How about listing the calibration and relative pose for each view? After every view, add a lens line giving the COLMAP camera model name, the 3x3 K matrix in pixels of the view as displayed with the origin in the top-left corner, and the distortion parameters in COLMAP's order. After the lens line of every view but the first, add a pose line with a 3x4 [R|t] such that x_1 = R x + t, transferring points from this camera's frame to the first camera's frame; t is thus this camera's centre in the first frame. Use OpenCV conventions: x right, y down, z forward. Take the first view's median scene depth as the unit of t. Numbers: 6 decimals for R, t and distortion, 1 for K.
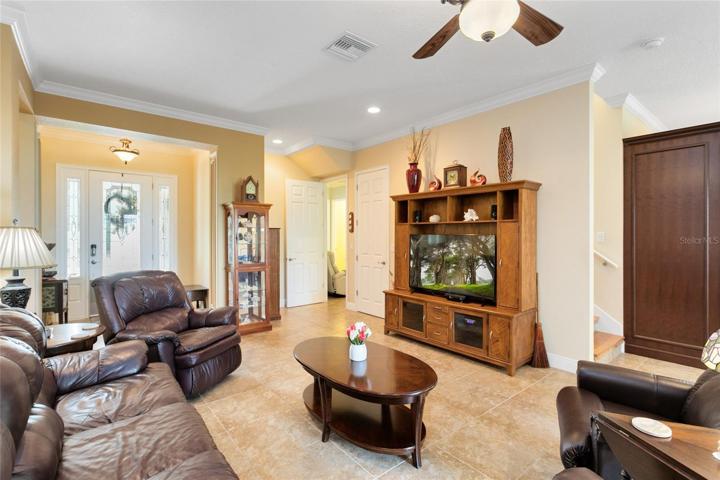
lens RADIAL K [[342.7, 0, 360.0], [0, 342.7, 240.0], [0, 0, 1]] dist [-0.037429, -0.000029]
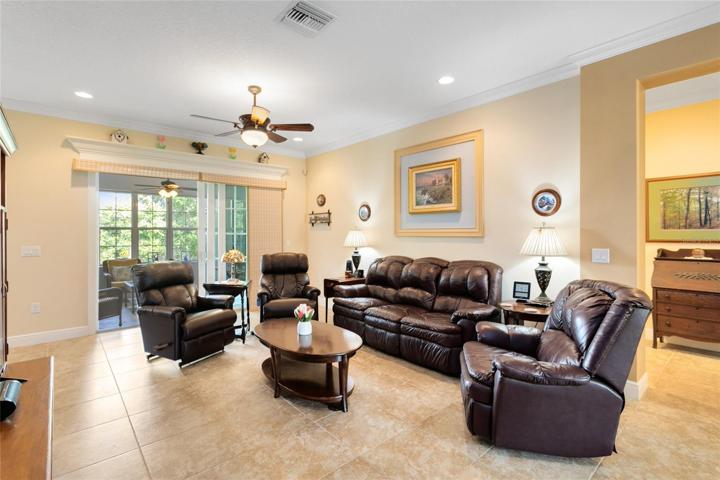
lens RADIAL K [[342.7, 0, 360.0], [0, 342.7, 240.0], [0, 0, 1]] dist [-0.037429, -0.000029]
pose [[-0.999185, 0.004780, -0.040076, -0.098520], [0.003704, 0.999632, 0.026872, -0.014126], [0.040189, 0.026701, -0.998835, 1.380765]]
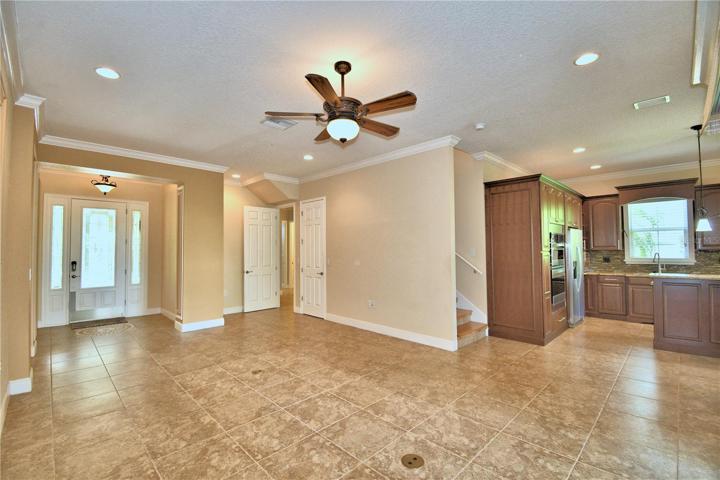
lens RADIAL K [[317.0, 0, 360.0], [0, 317.0, 240.0], [0, 0, 1]] dist [0.000573, -0.031185]
pose [[0.994430, -0.004455, 0.105308, 0.123775], [0.009048, 0.999027, -0.043173, -0.007160], [-0.105013, 0.043885, 0.993502, -0.262730]]
